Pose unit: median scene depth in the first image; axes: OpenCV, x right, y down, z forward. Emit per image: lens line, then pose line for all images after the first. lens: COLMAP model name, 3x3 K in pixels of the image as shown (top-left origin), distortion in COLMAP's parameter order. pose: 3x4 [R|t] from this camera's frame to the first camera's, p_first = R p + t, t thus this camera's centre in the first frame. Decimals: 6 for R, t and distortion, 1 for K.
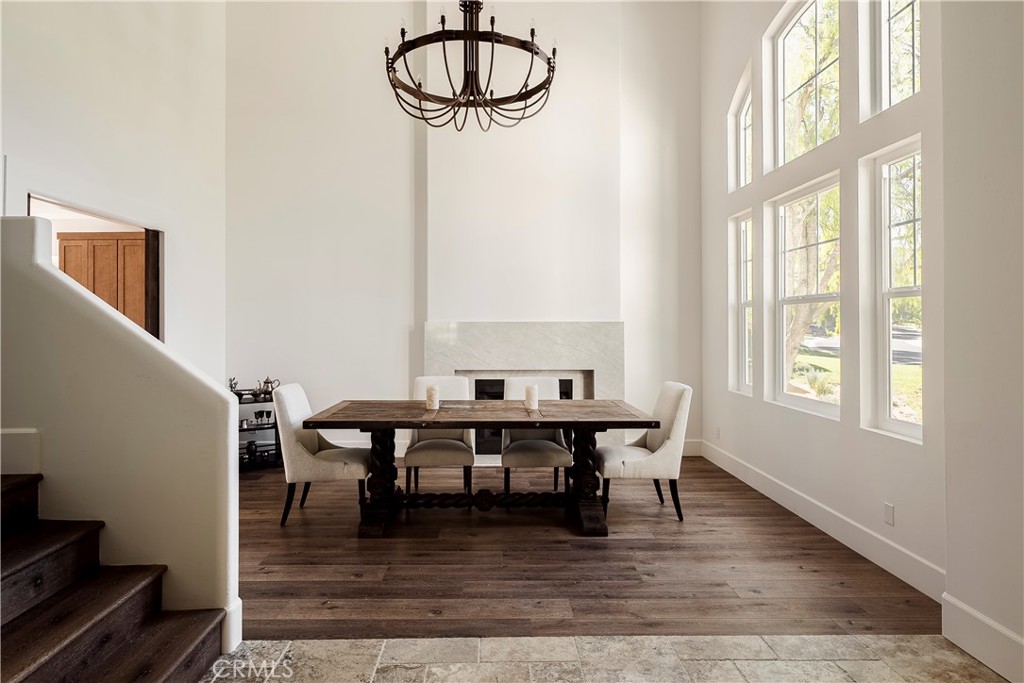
lens RADIAL K [[614.5, 0, 501.4], [0, 614.5, 322.6], [0, 0, 1]] dist [0.000940, 0.000435]
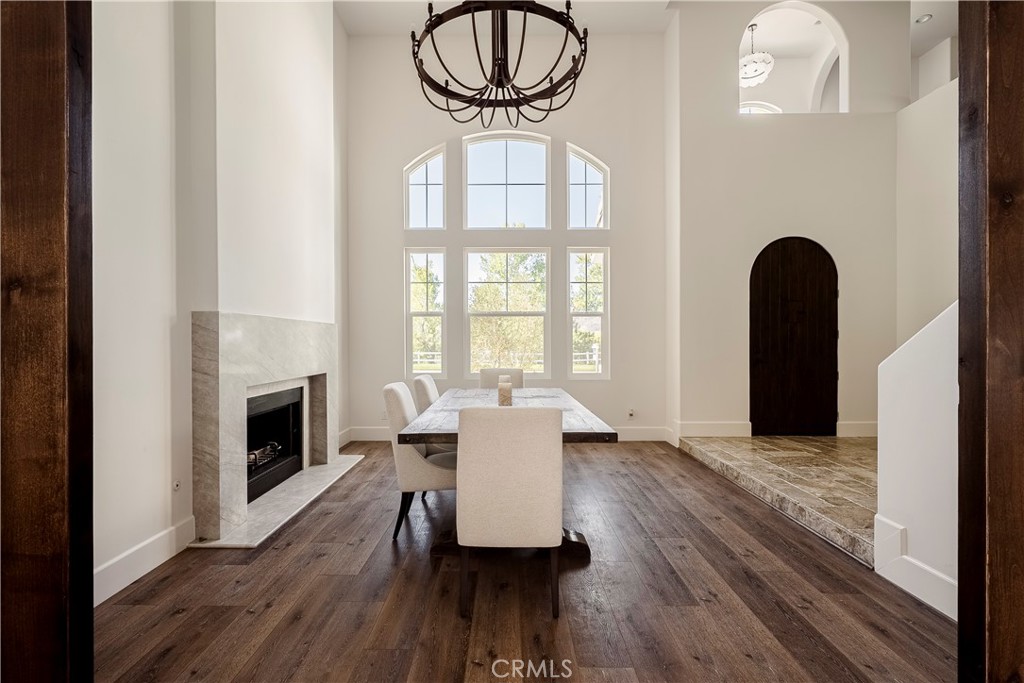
lens RADIAL K [[461.5, 0, 512.0], [0, 461.5, 341.5], [0, 0, 1]] dist [-0.000909, -0.000242]
pose [[0.007879, -0.001093, 0.999968, -0.815349], [-0.000079, 0.999999, 0.001093, 0.038018], [-0.999969, -0.000088, 0.007879, 1.009546]]
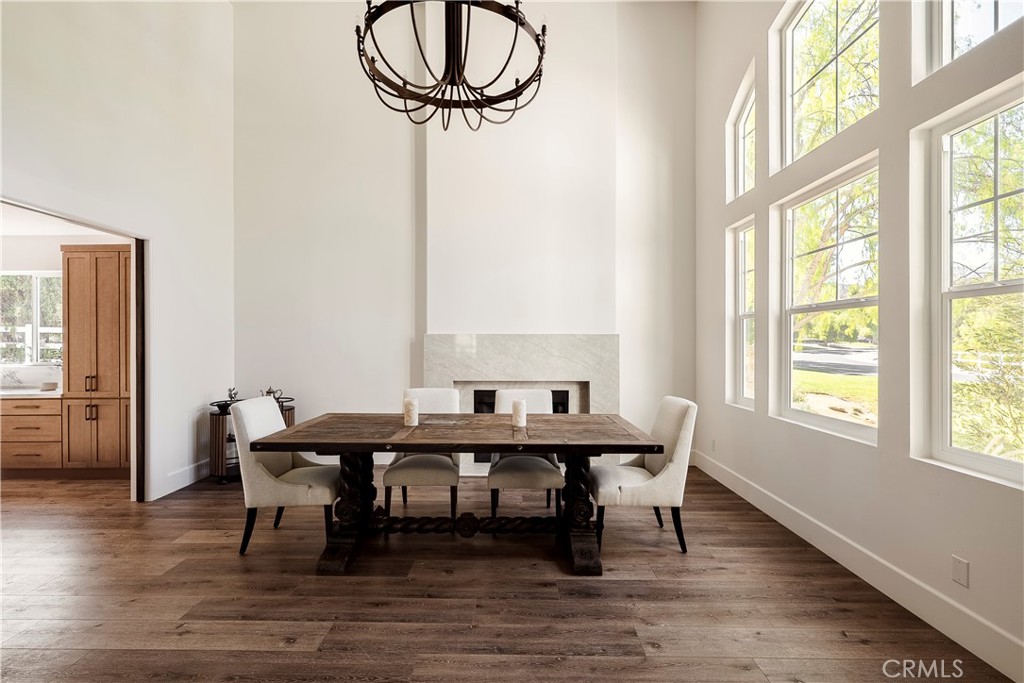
lens RADIAL K [[461.5, 0, 512.0], [0, 461.5, 341.5], [0, 0, 1]] dist [-0.000909, -0.000242]
pose [[0.999679, 0.002500, -0.025206, 0.056008], [-0.002480, 0.999997, 0.000812, 0.014236], [0.025208, -0.000749, 0.999682, 0.315346]]
